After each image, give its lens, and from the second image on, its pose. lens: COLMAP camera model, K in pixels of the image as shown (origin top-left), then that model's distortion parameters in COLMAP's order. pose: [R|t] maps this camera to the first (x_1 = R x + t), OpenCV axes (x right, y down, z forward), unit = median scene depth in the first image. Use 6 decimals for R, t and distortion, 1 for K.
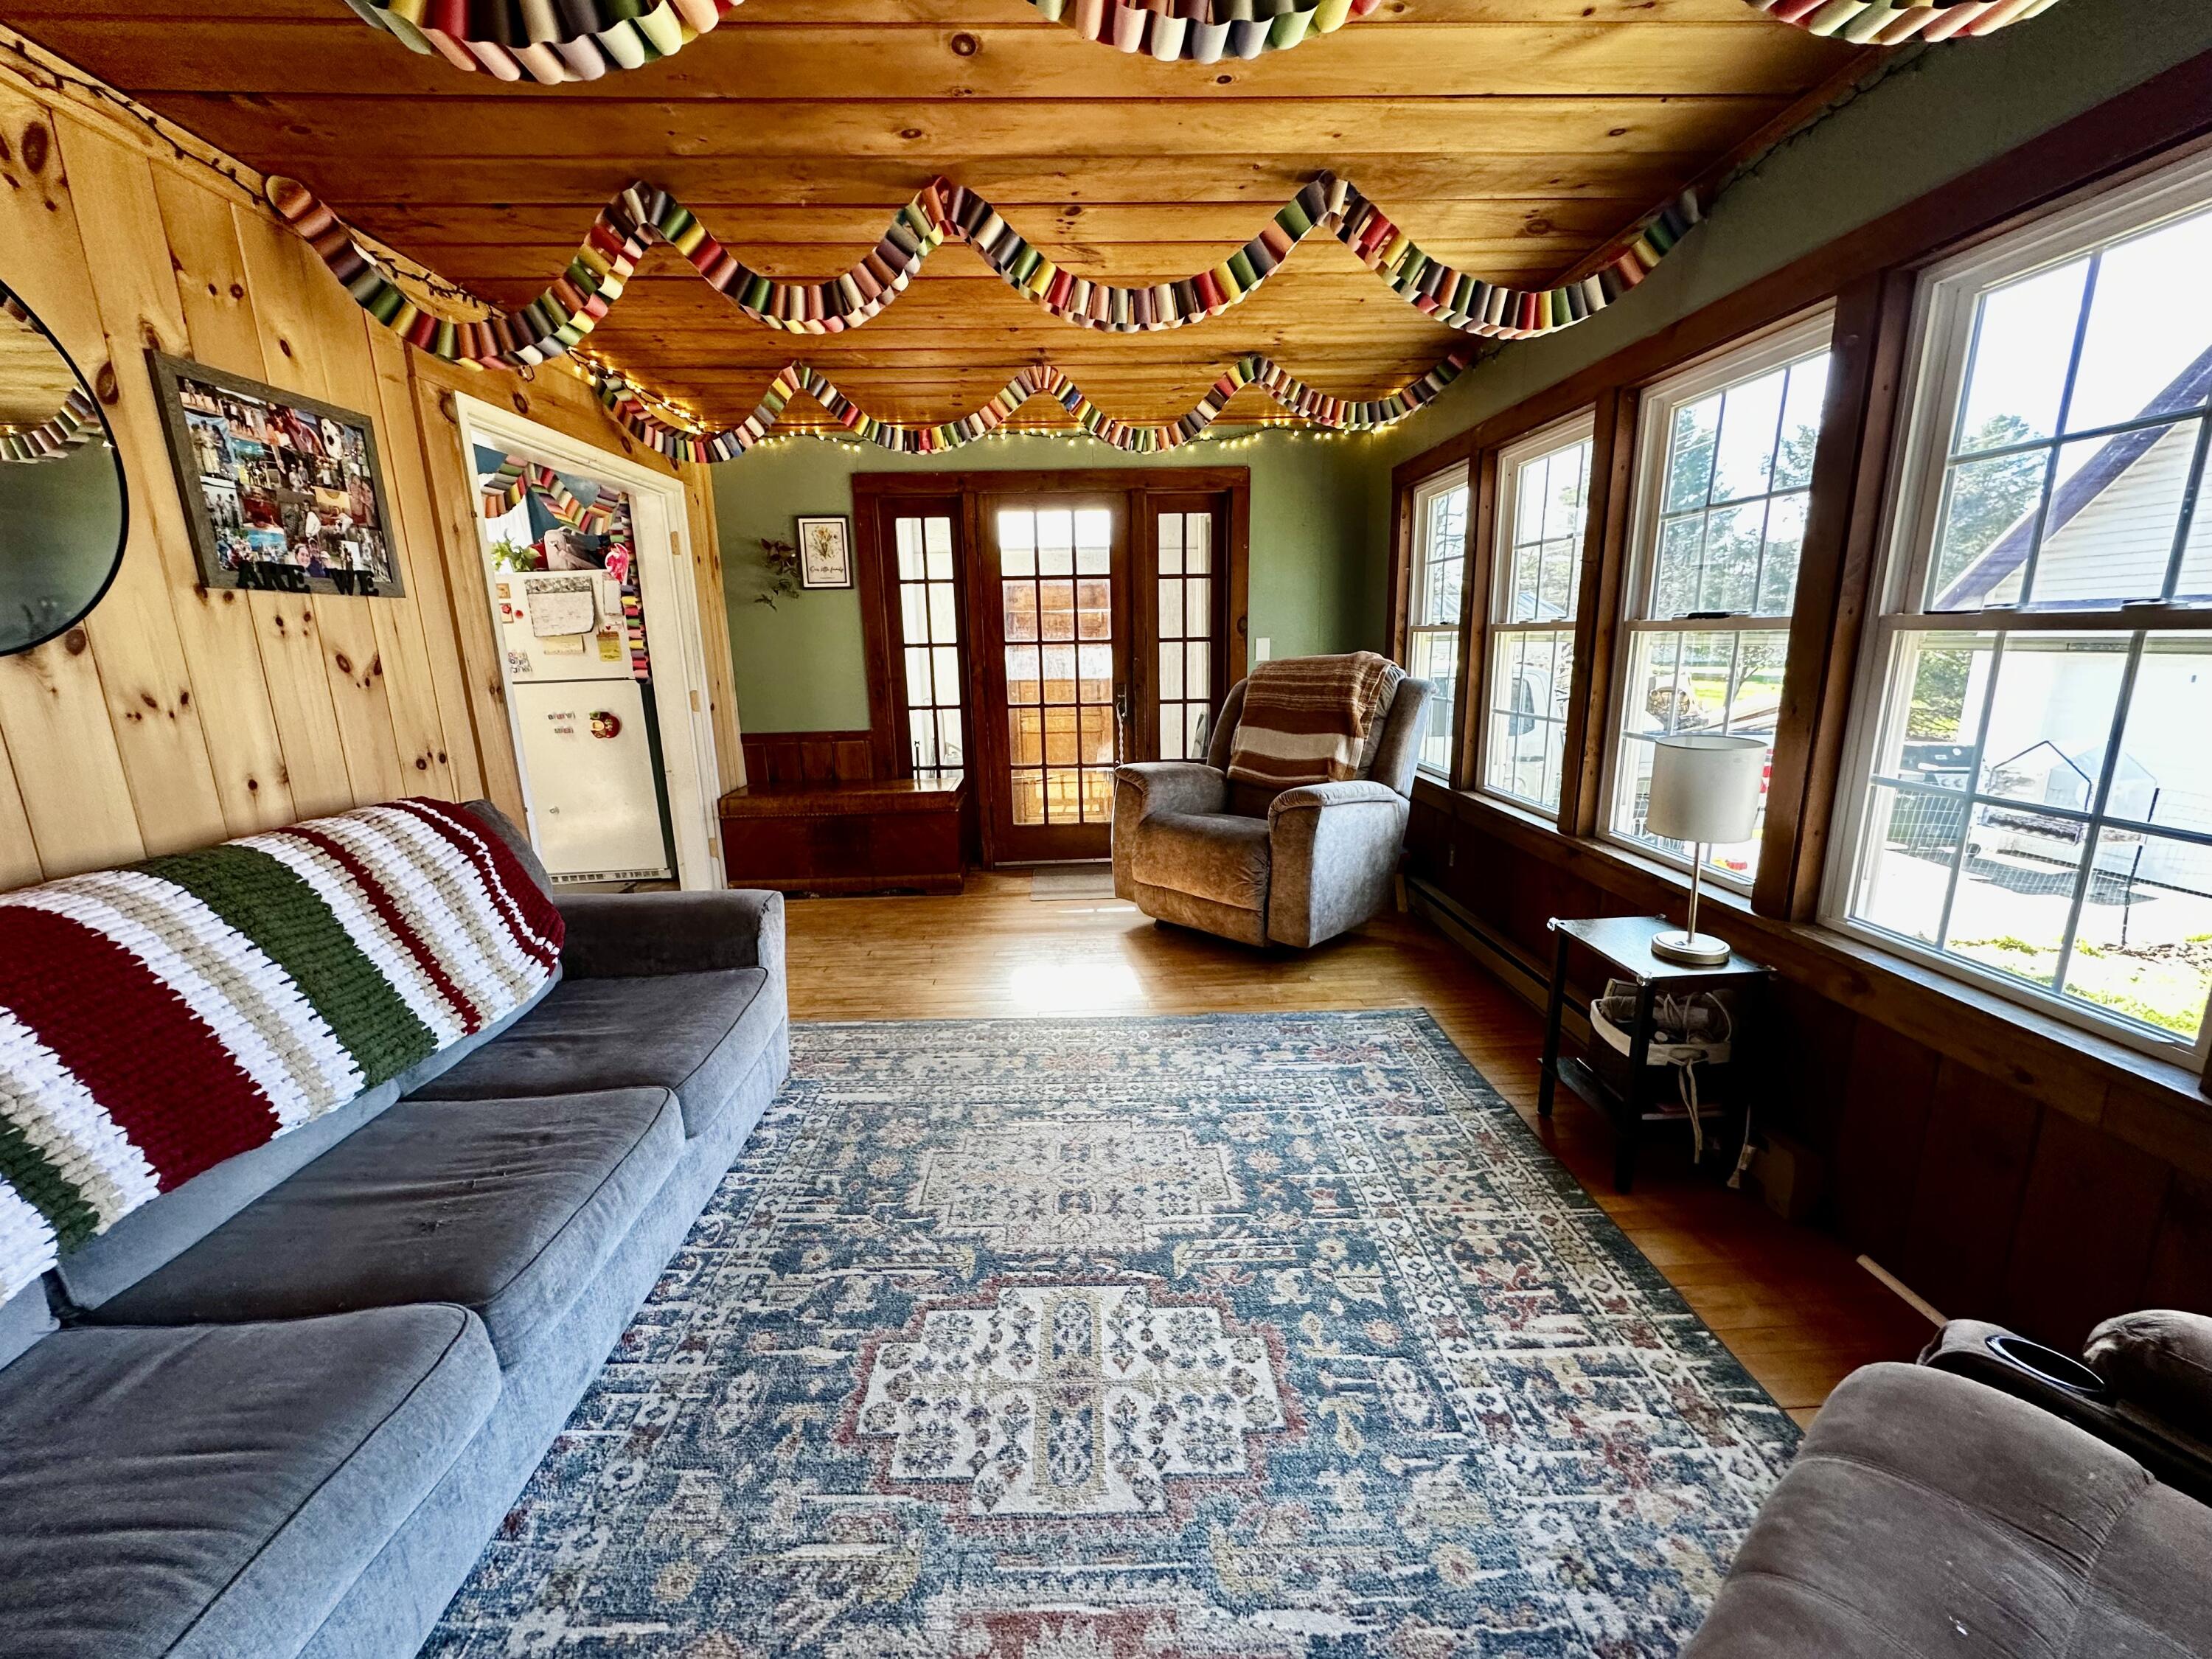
lens RADIAL K [[875.4, 0, 1104.8], [0, 875.4, 830.3], [0, 0, 1]] dist [-0.002940, -0.000163]
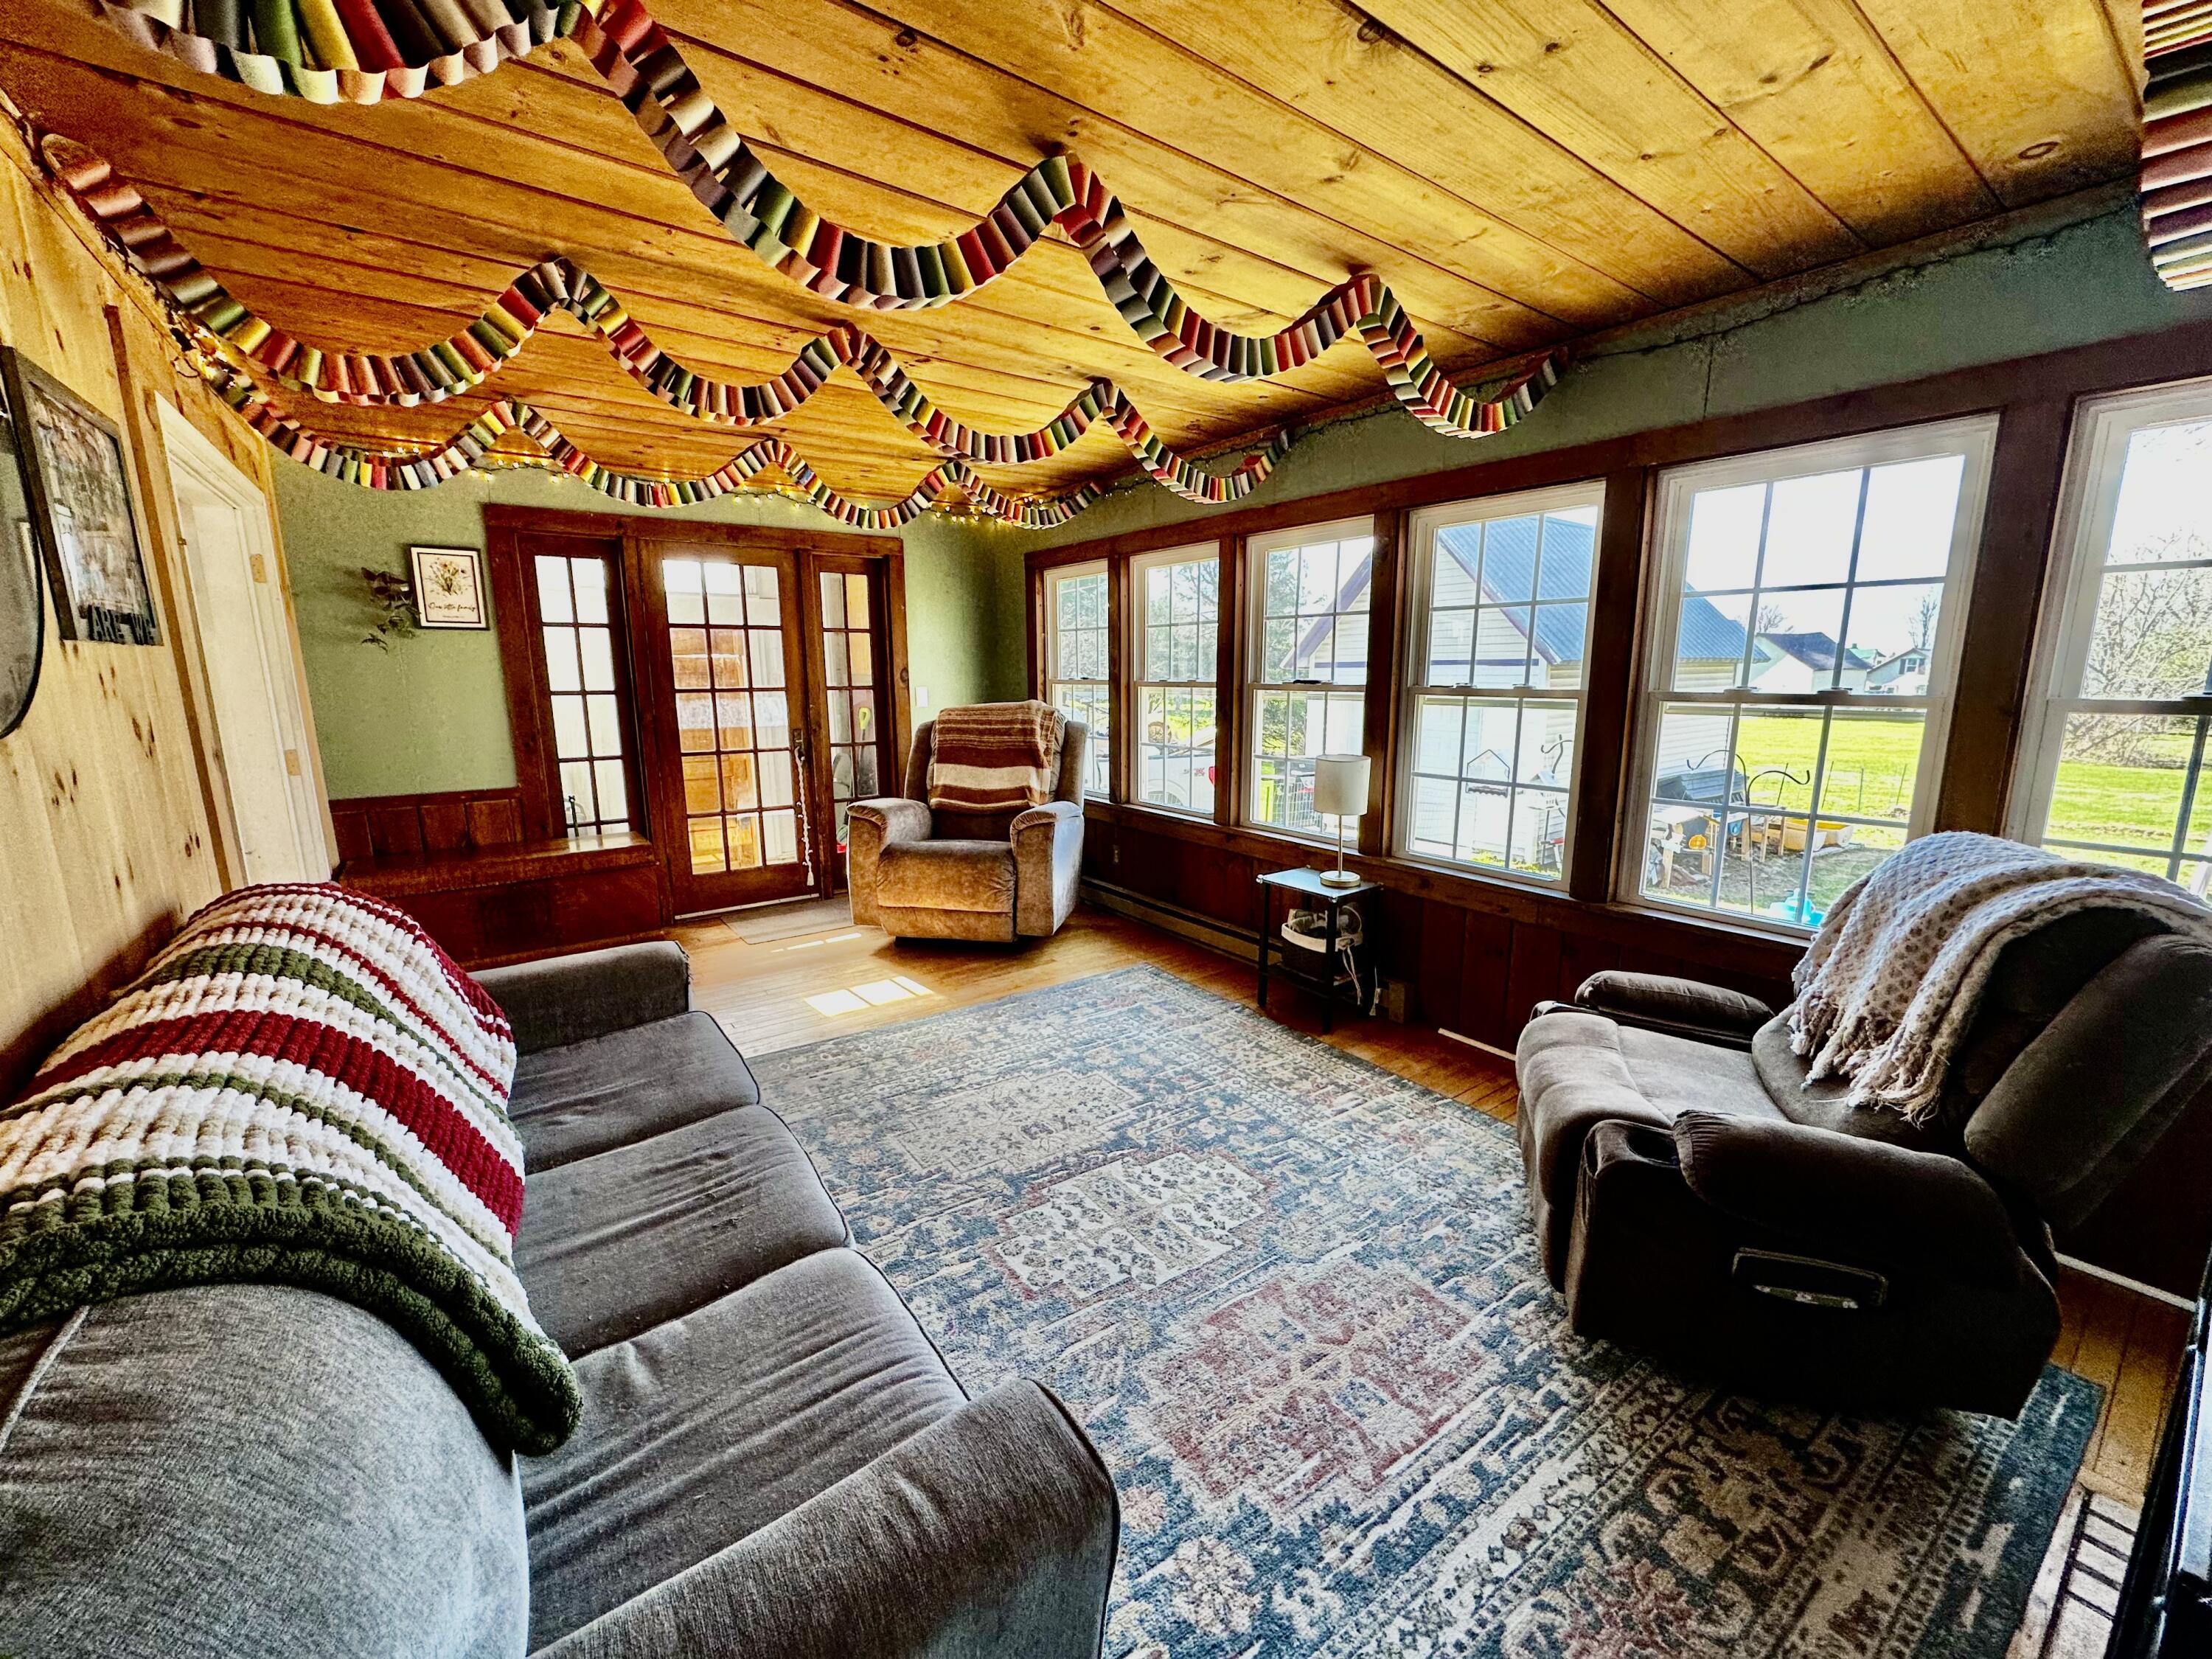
lens RADIAL K [[875.4, 0, 1104.8], [0, 875.4, 830.3], [0, 0, 1]] dist [-0.002940, -0.000163]
pose [[0.828200, -0.085411, 0.553885, -0.580016], [0.108660, 0.994037, -0.009191, 0.006011], [-0.549797, 0.067797, 0.832542, -0.150201]]
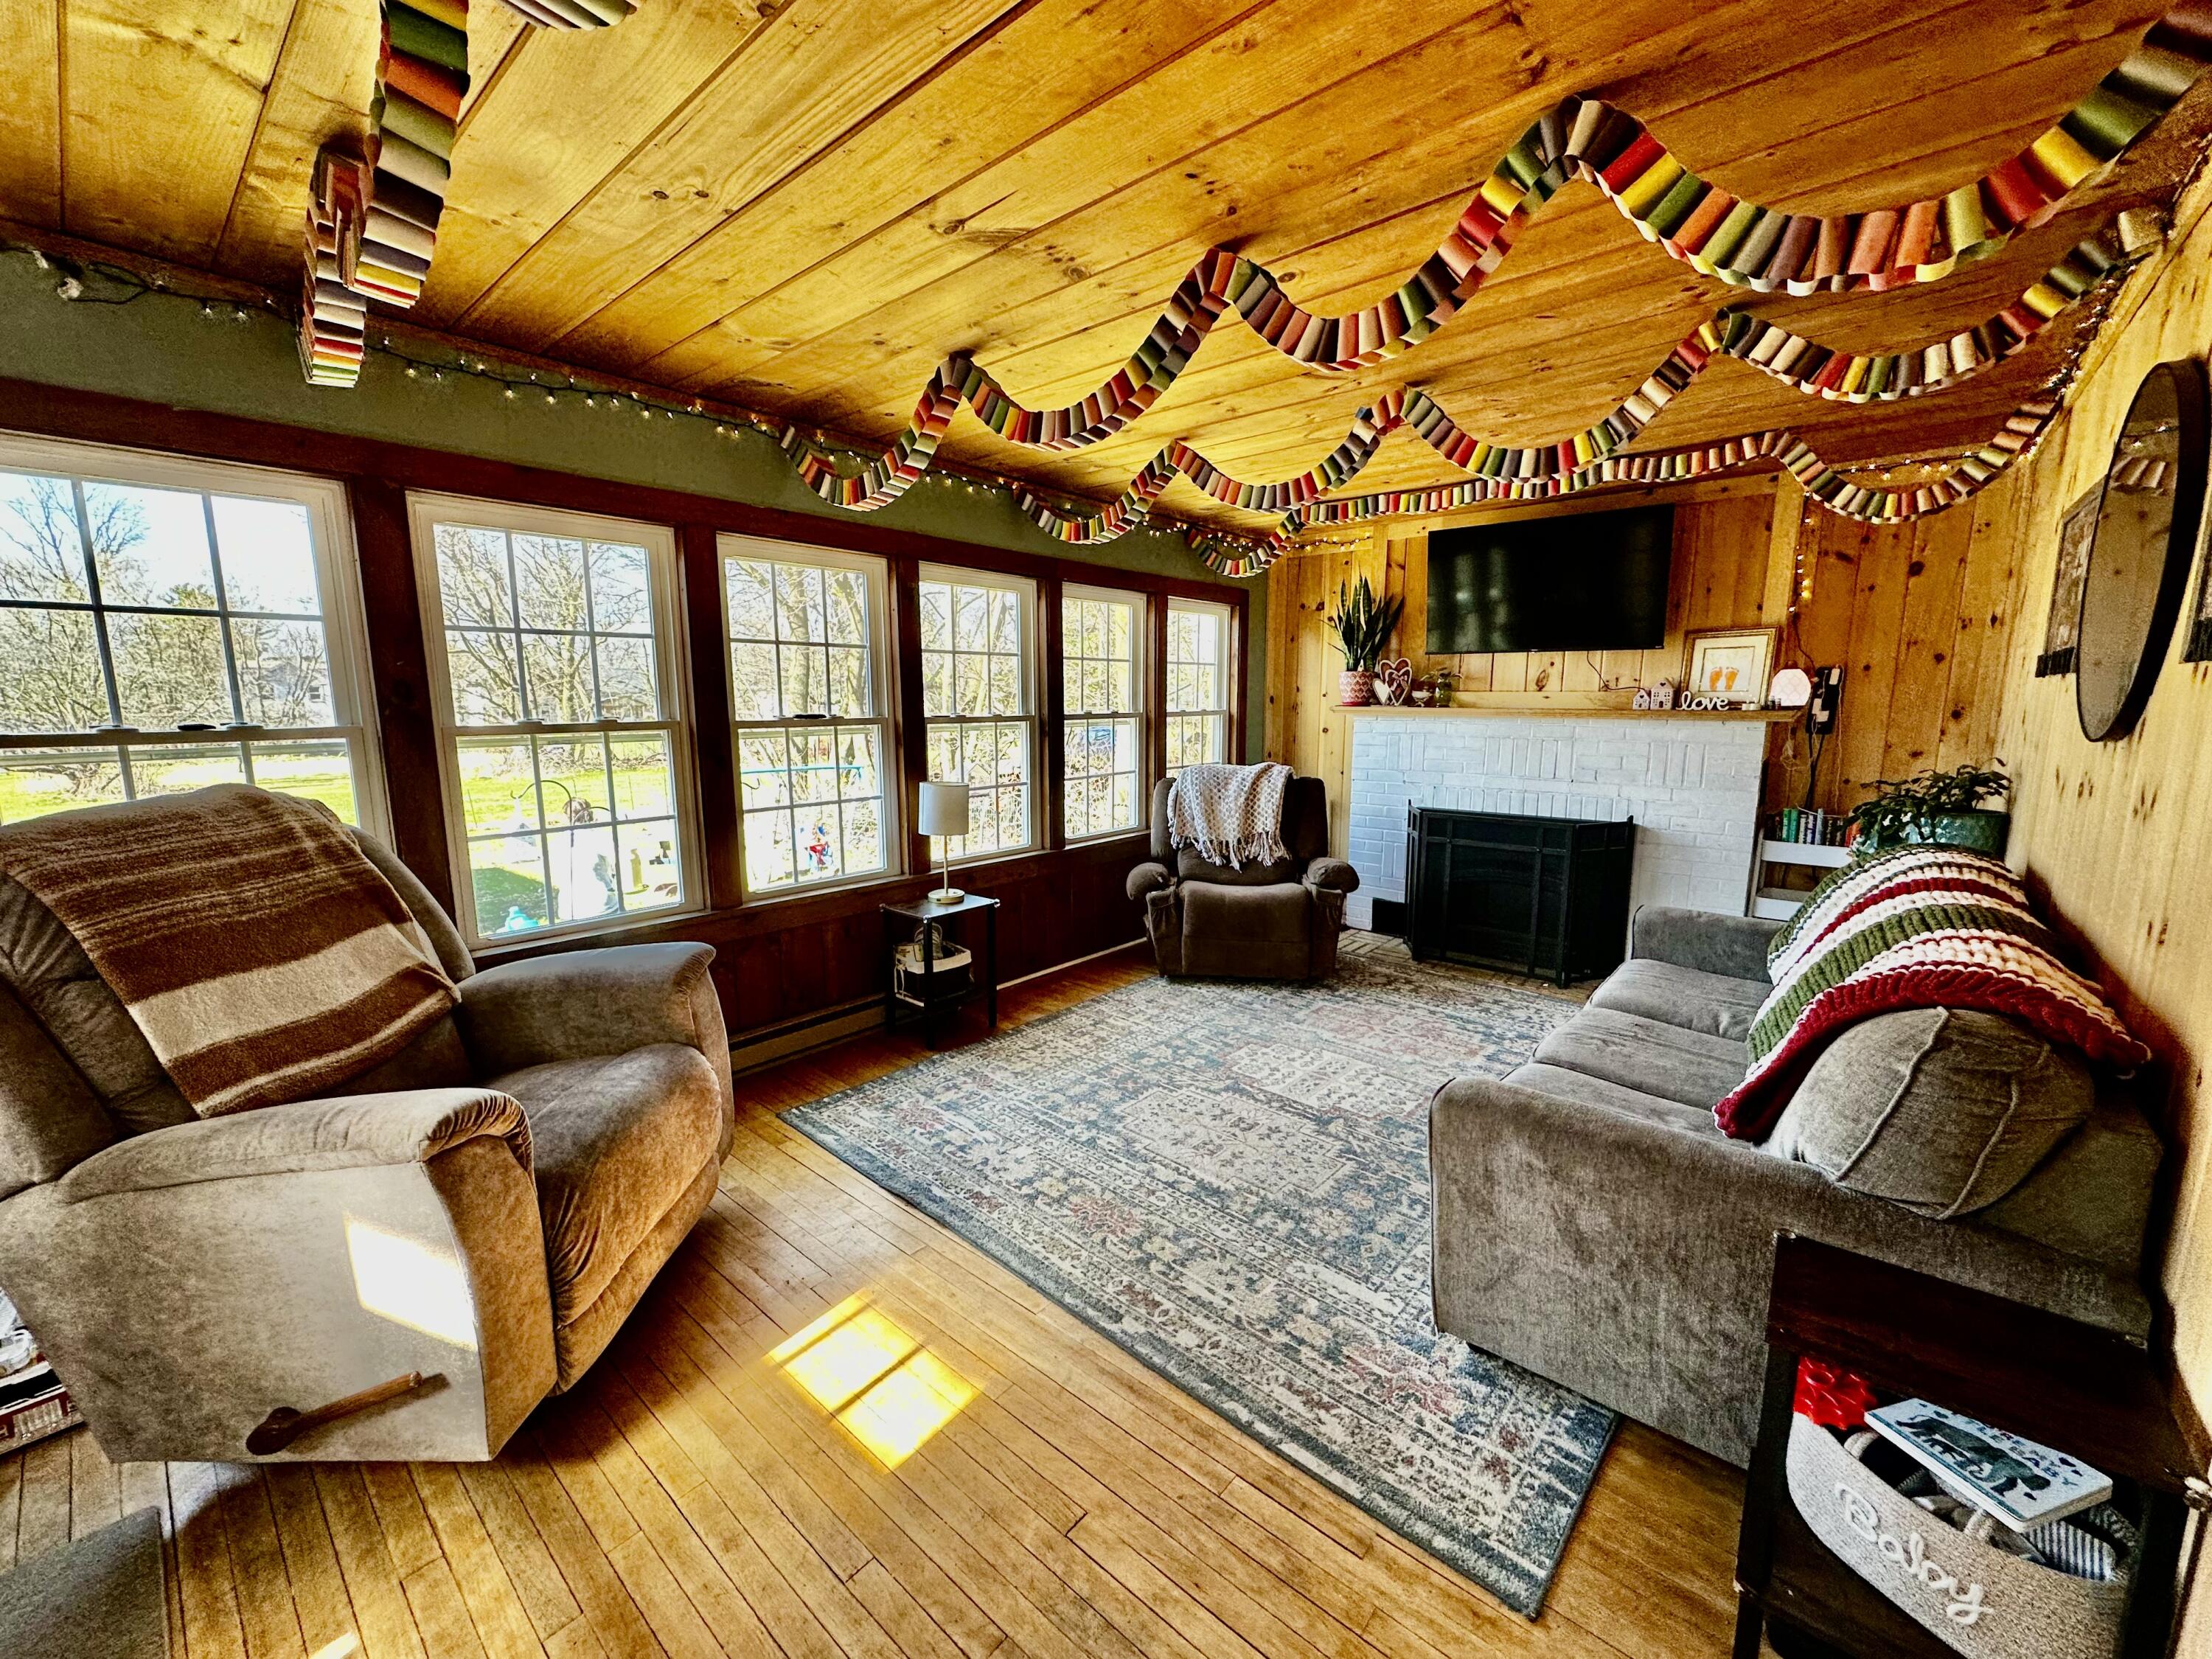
lens RADIAL K [[875.4, 0, 1104.8], [0, 875.4, 830.3], [0, 0, 1]] dist [-0.002940, -0.000163]
pose [[-0.728912, -0.080958, 0.679803, -0.723509], [0.165008, 0.942933, 0.289222, -0.424307], [-0.664424, 0.322990, -0.673957, 1.788453]]
